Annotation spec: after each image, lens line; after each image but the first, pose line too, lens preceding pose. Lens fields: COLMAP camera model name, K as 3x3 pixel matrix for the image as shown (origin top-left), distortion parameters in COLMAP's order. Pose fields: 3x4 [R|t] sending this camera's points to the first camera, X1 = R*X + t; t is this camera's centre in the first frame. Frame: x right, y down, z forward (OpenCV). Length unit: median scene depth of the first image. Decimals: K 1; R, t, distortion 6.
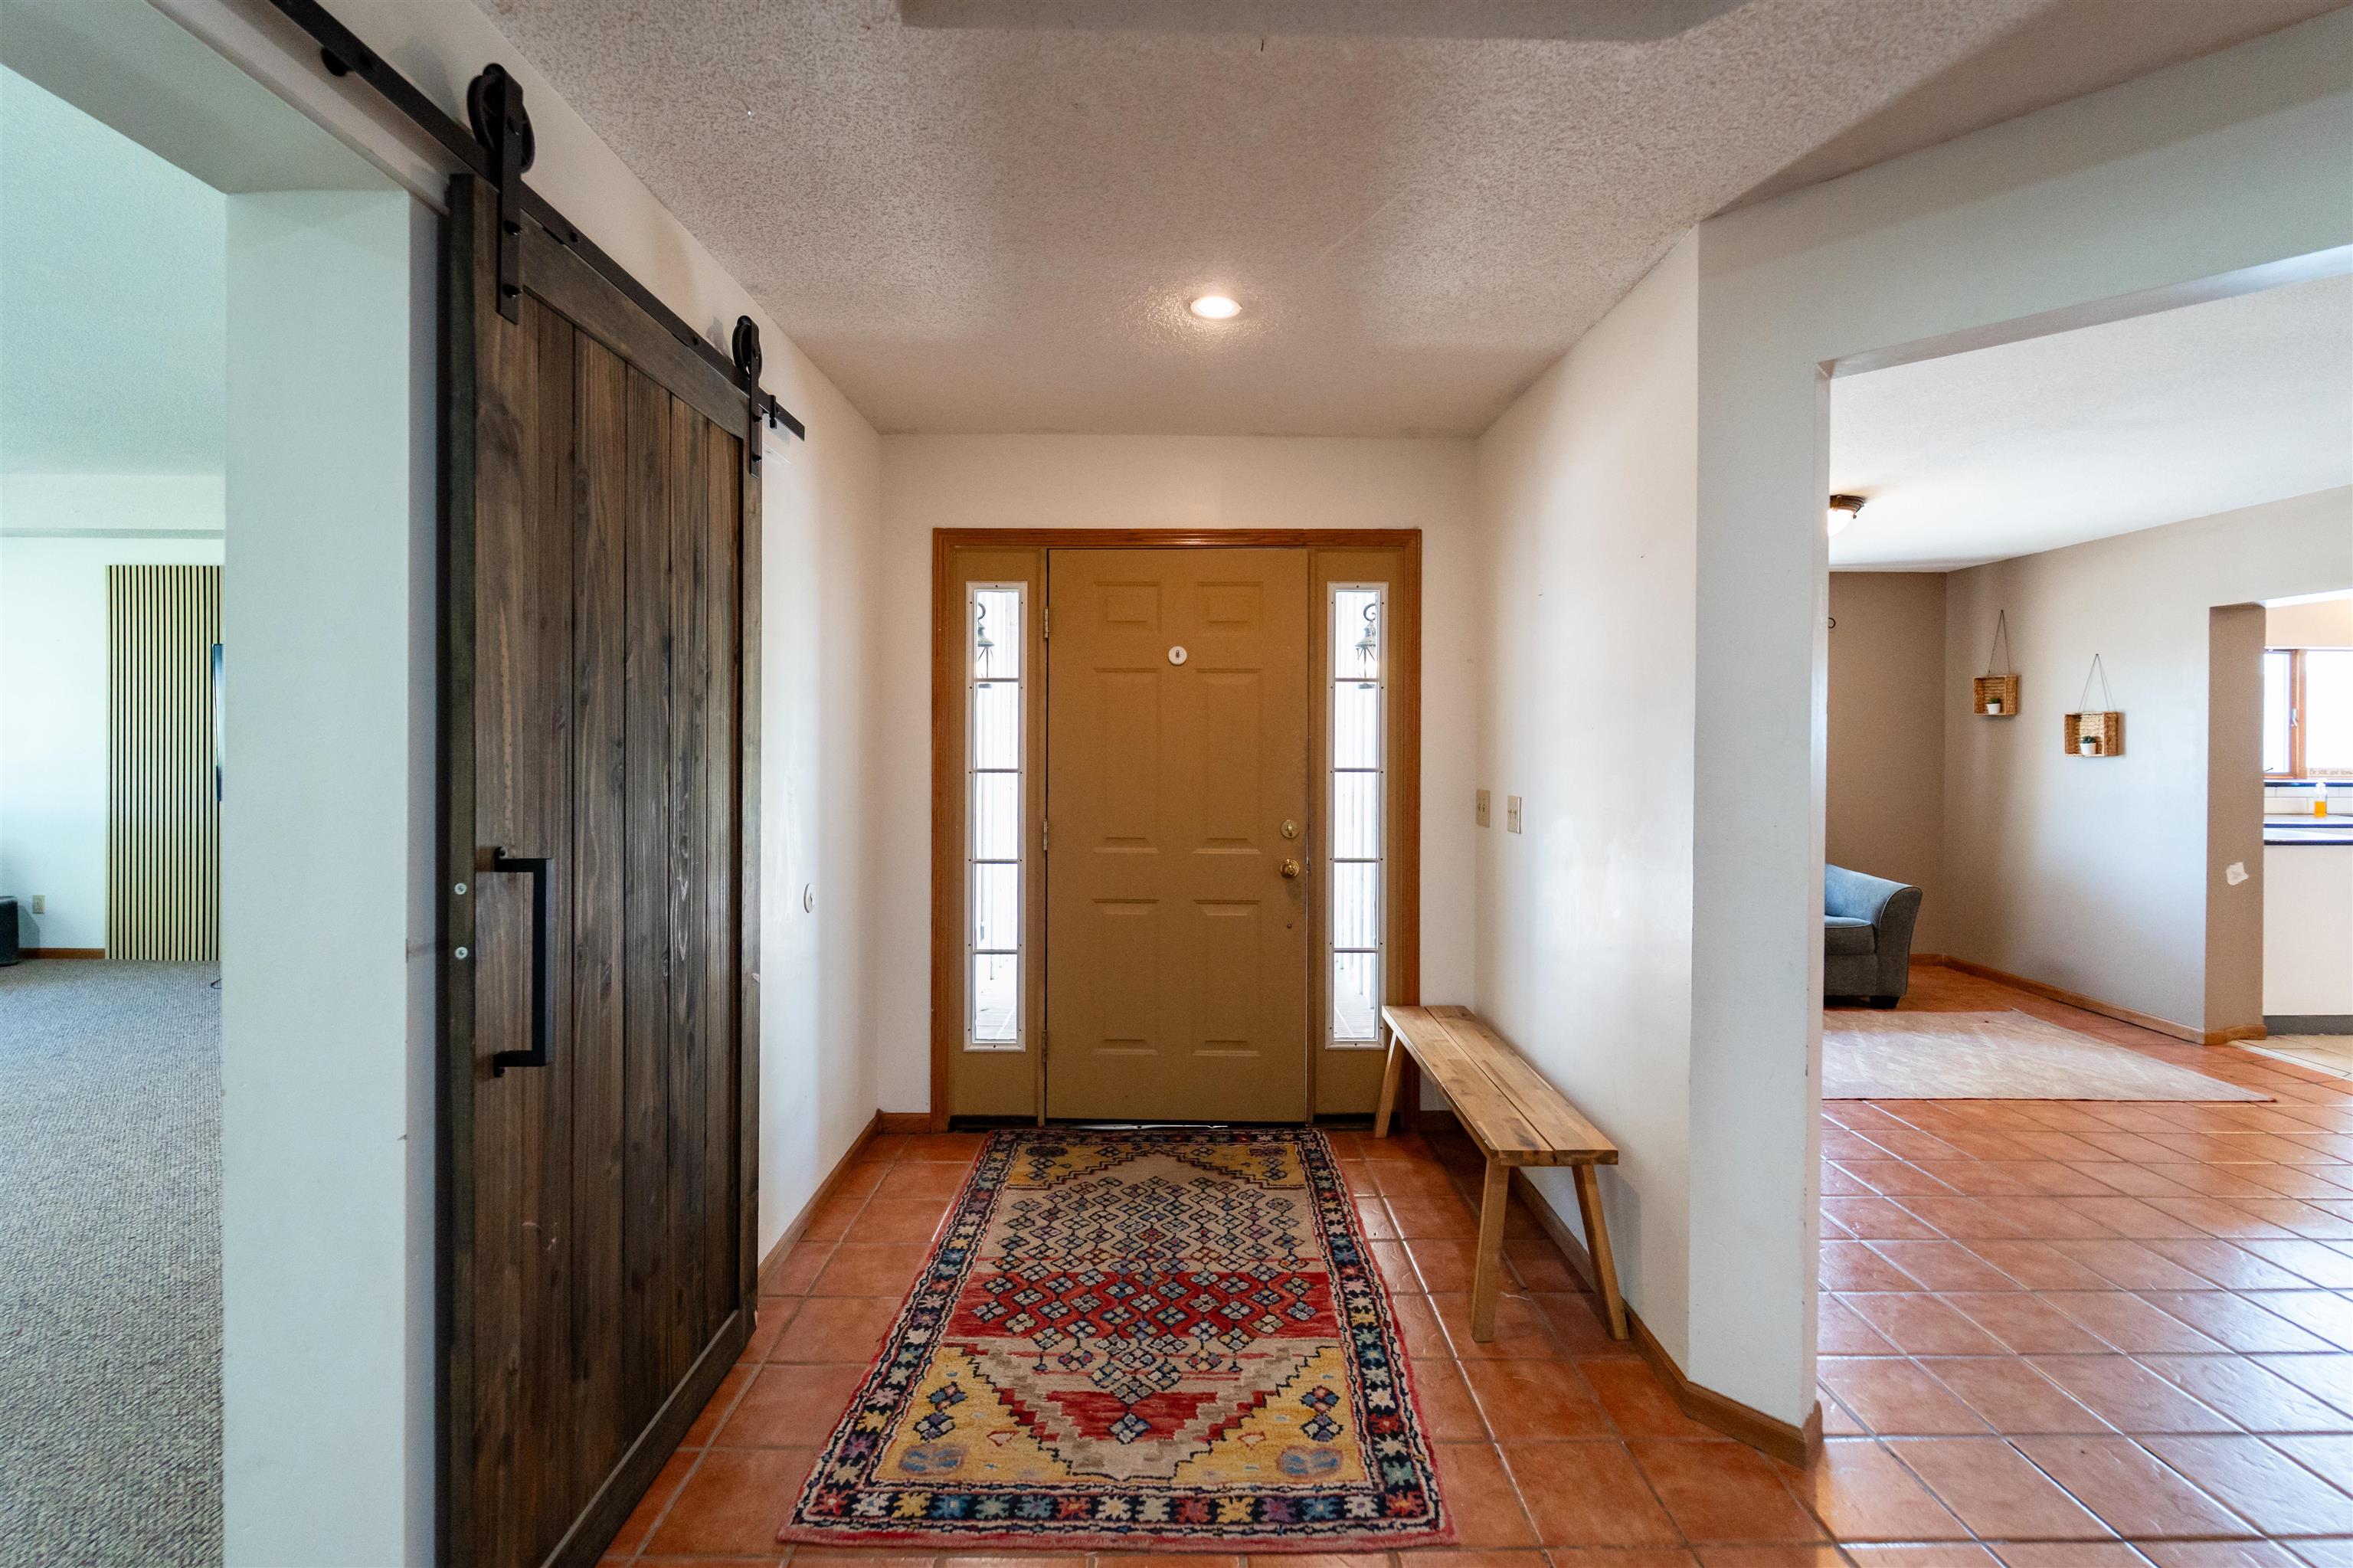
lens RADIAL K [[967.9, 0, 1176.8], [0, 967.9, 747.2], [0, 0, 1]] dist [-0.000279, -0.000209]
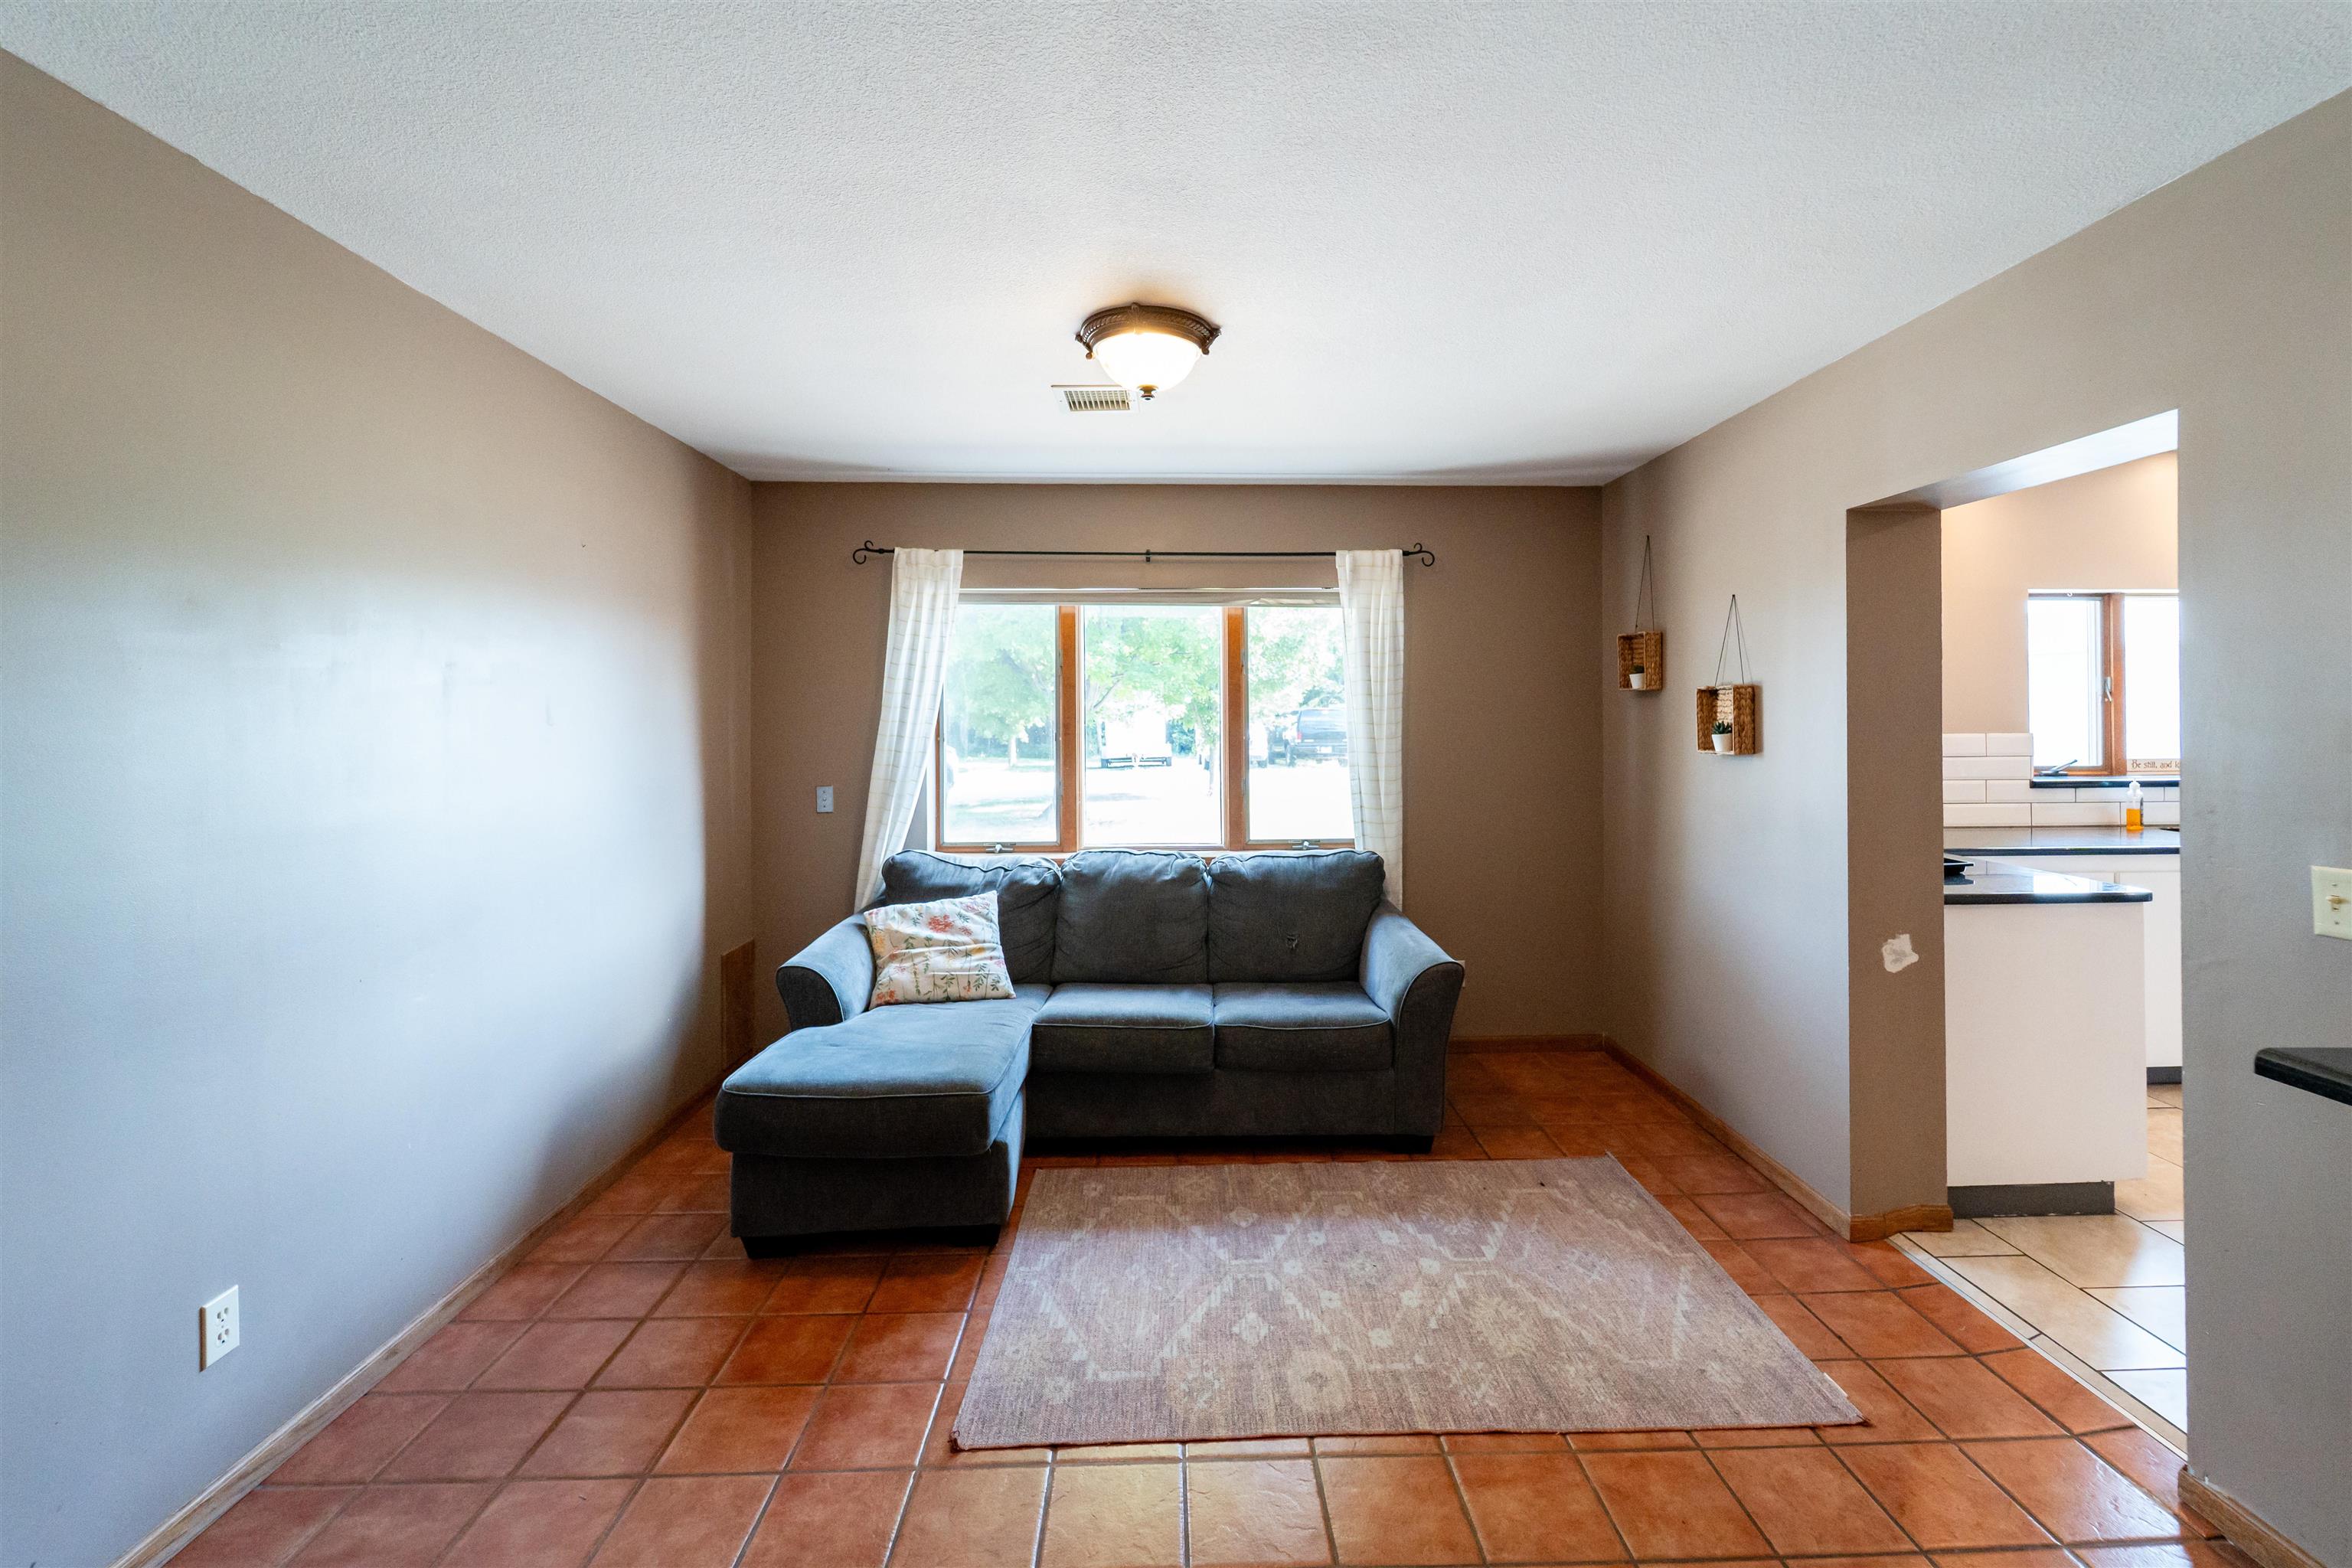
lens RADIAL K [[970.4, 0, 1173.5], [0, 970.4, 717.7], [0, 0, 1]] dist [0.000239, -0.015777]
pose [[0.999930, -0.010050, -0.006164, 0.576769], [0.009987, 0.999899, -0.010142, -0.011613], [0.006265, 0.010079, 0.999930, 0.353633]]
